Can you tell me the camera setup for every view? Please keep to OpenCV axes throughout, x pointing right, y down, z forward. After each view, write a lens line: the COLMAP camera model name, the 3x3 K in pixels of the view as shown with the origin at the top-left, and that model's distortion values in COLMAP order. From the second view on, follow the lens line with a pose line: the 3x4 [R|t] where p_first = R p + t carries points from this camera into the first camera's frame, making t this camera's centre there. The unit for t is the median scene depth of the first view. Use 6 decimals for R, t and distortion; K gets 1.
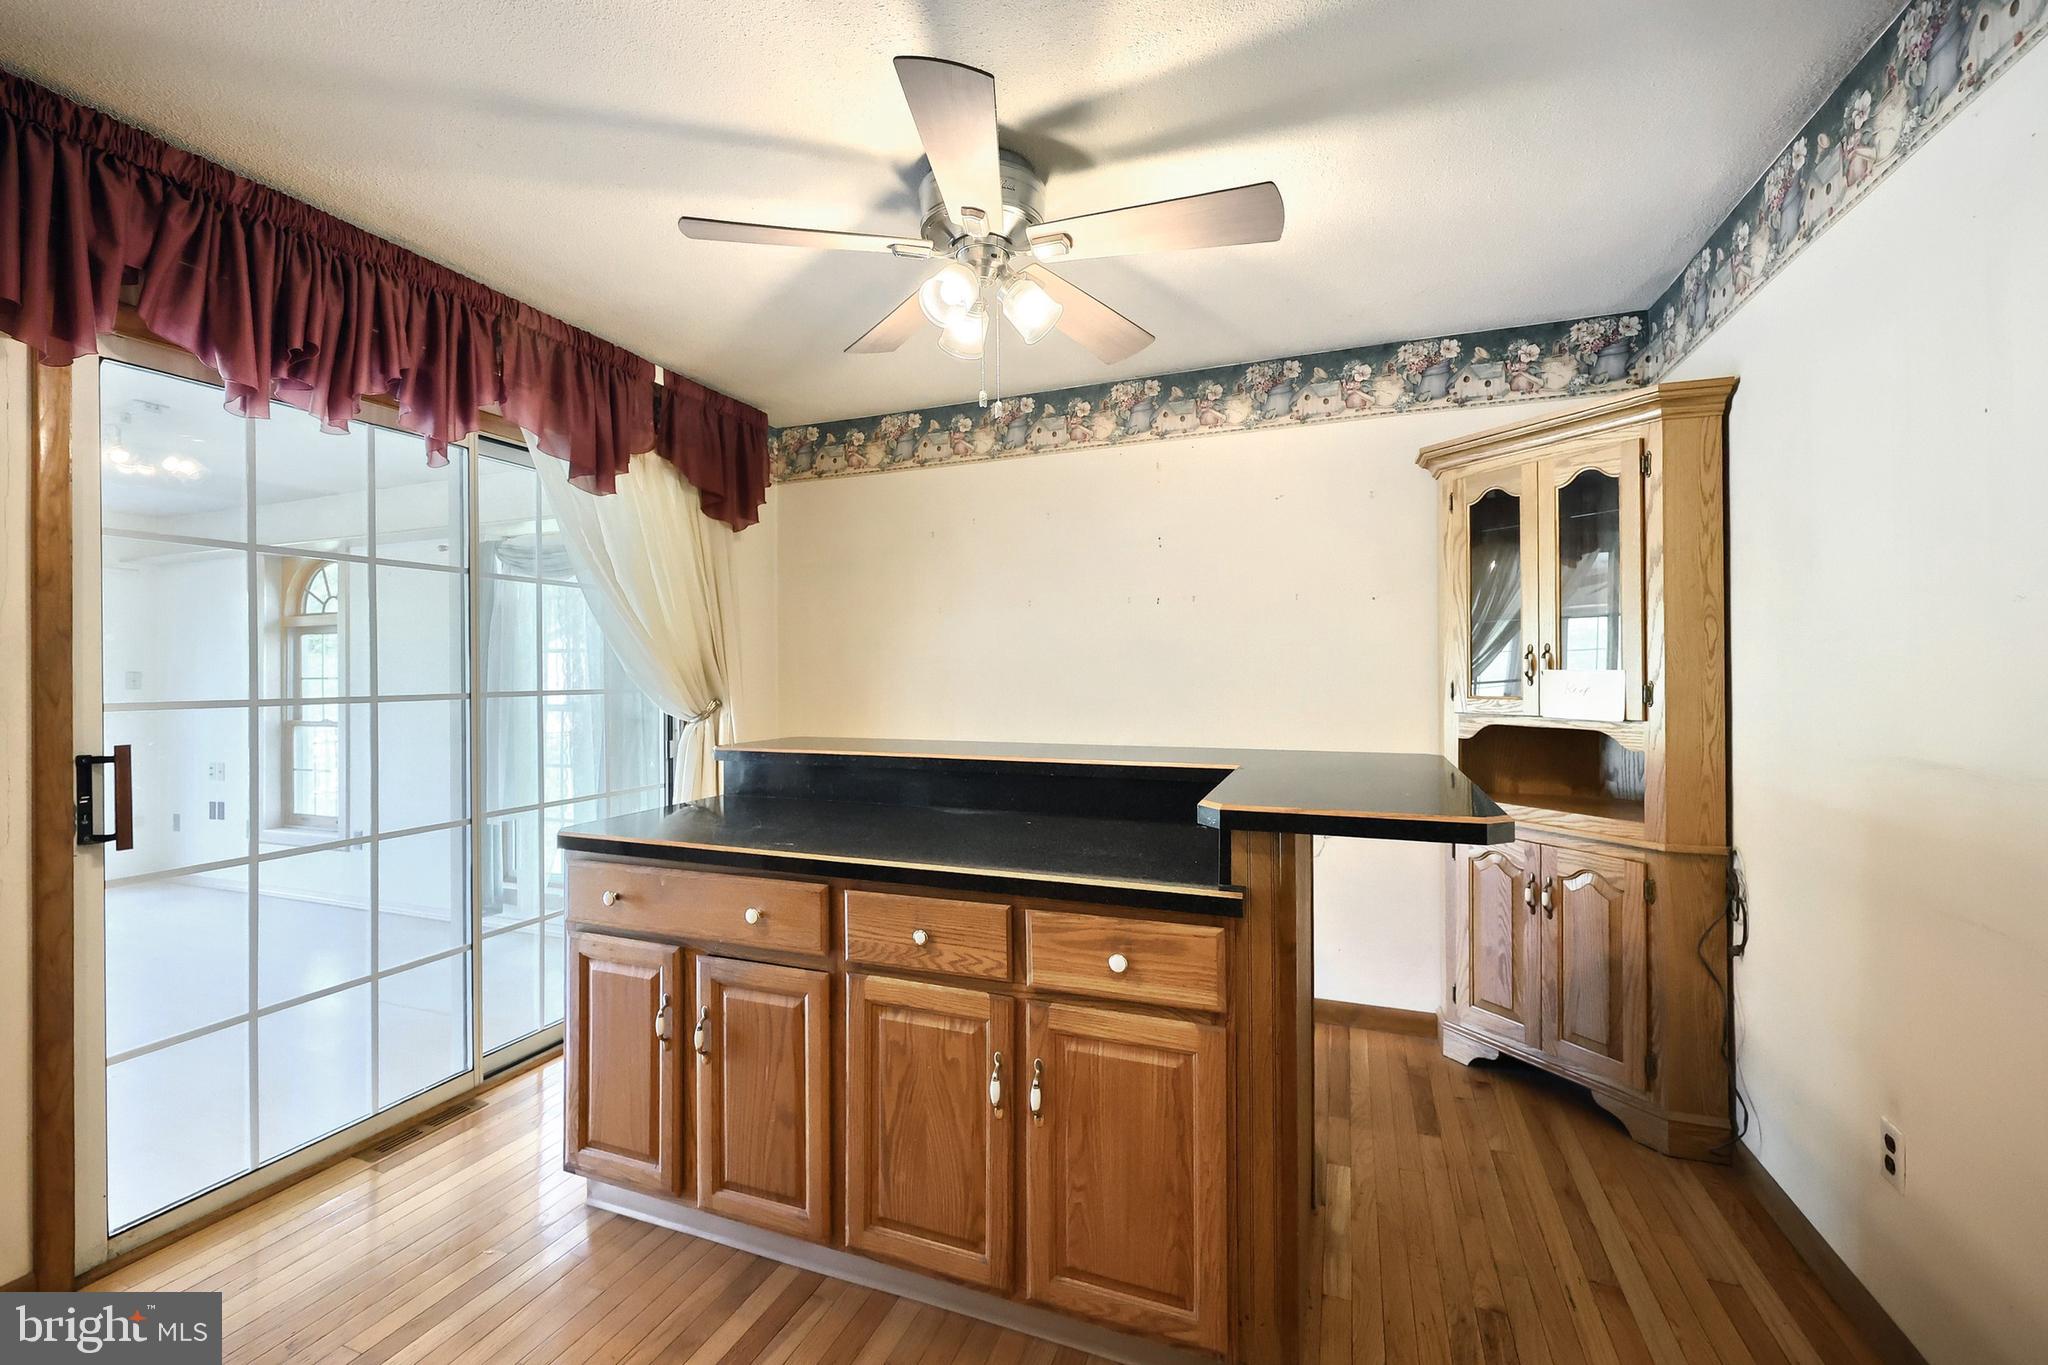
lens RADIAL K [[863.1, 0, 1013.7], [0, 863.1, 685.3], [0, 0, 1]] dist [0.005762, 0.000364]
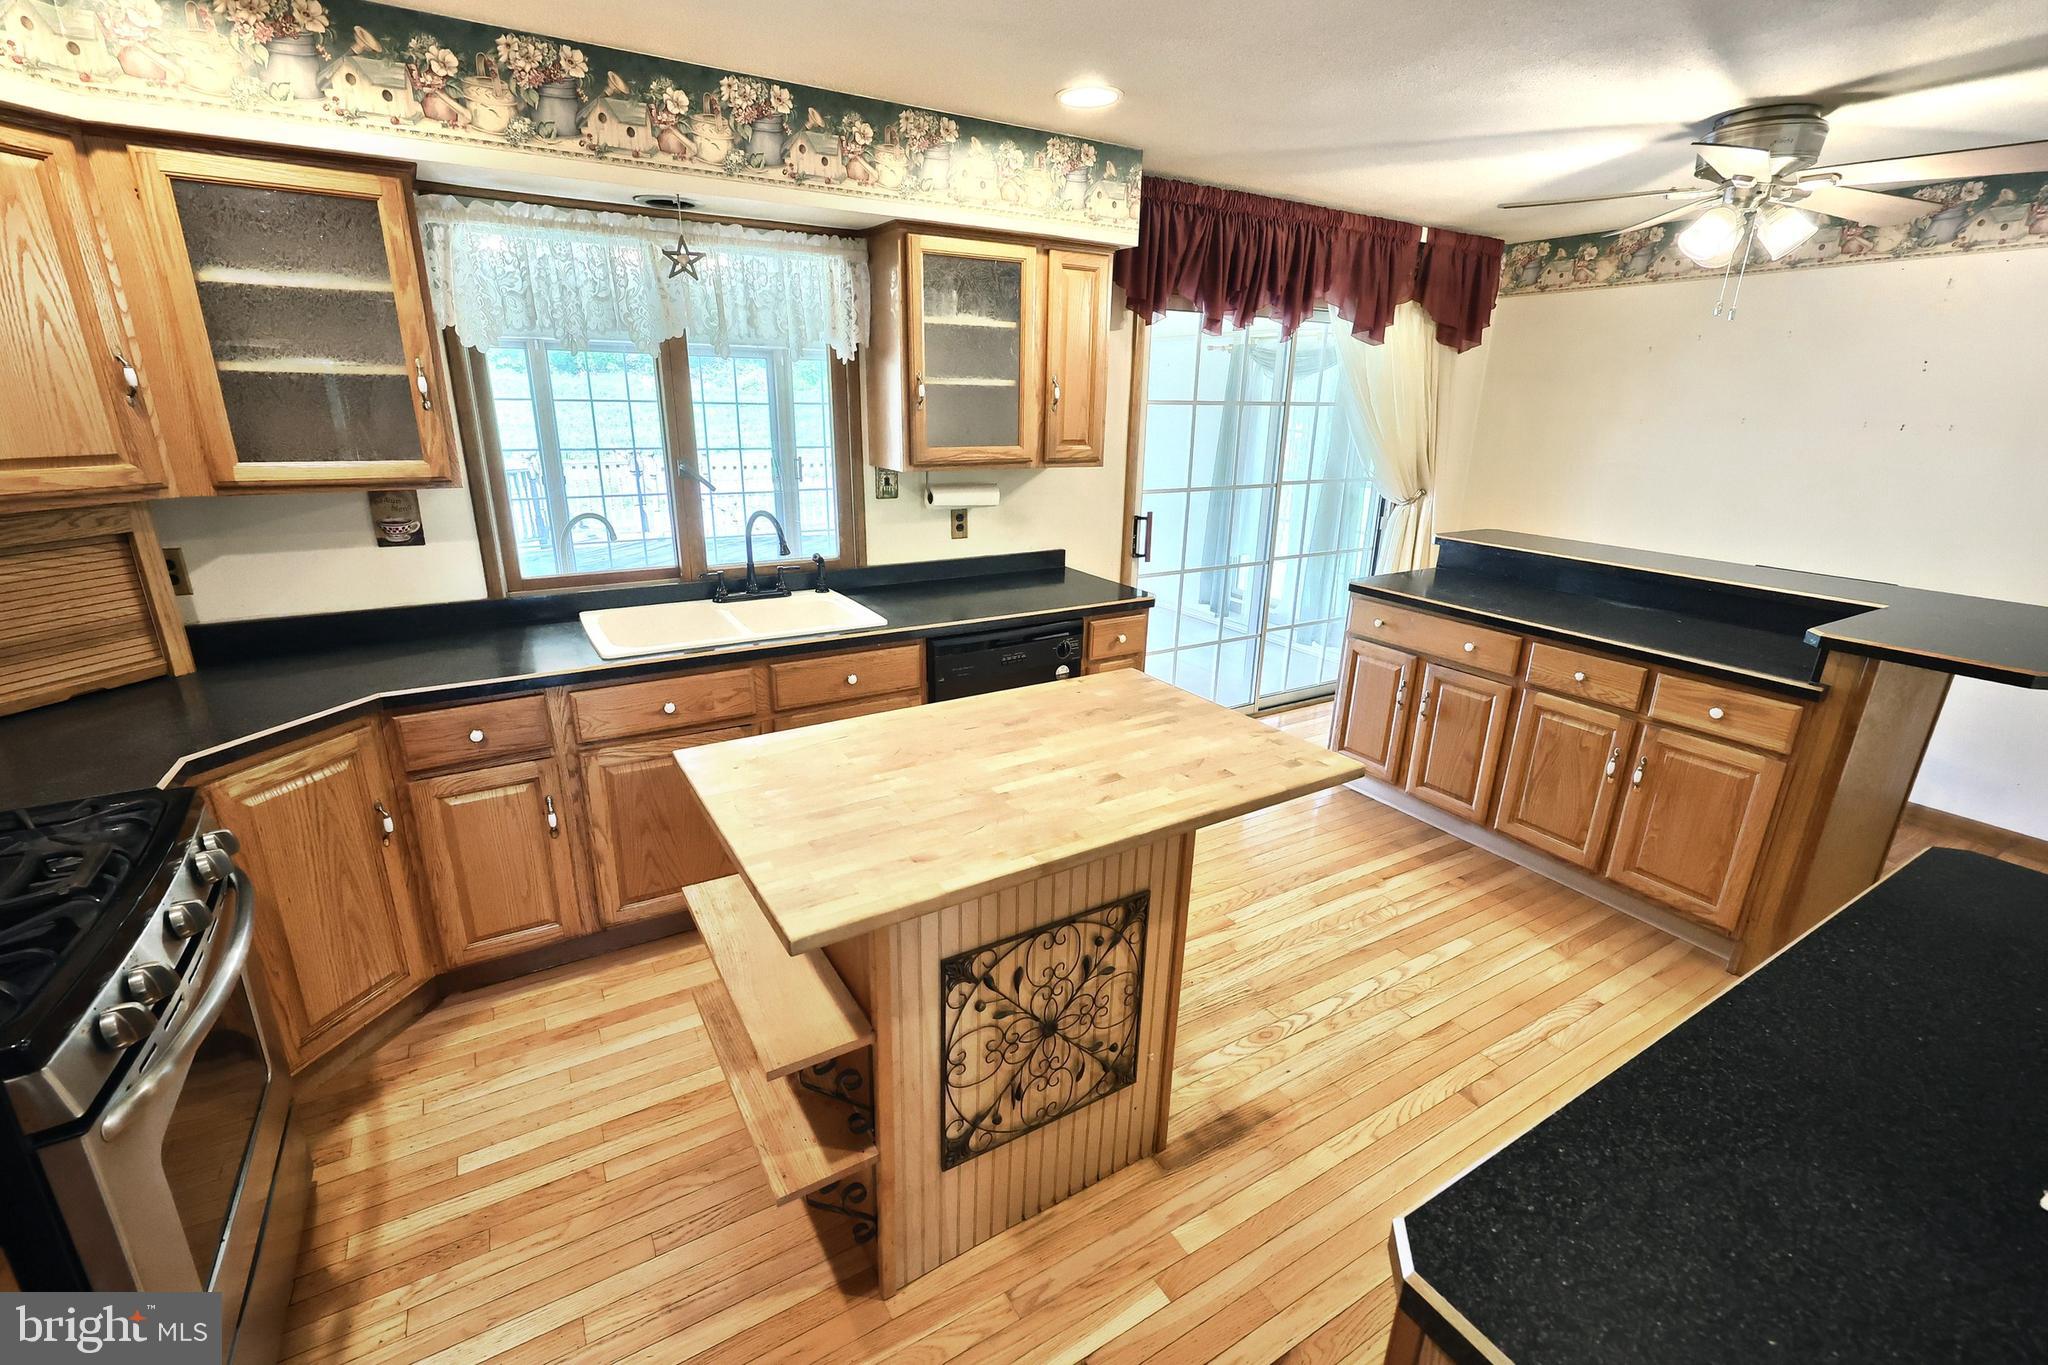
lens RADIAL K [[863.1, 0, 1013.7], [0, 863.1, 685.3], [0, 0, 1]] dist [0.005762, 0.000364]
pose [[0.782076, 0.210581, -0.586526, 0.022248], [-0.023947, 0.950637, 0.309378, -0.179295], [0.622723, -0.227912, 0.748513, -0.898110]]
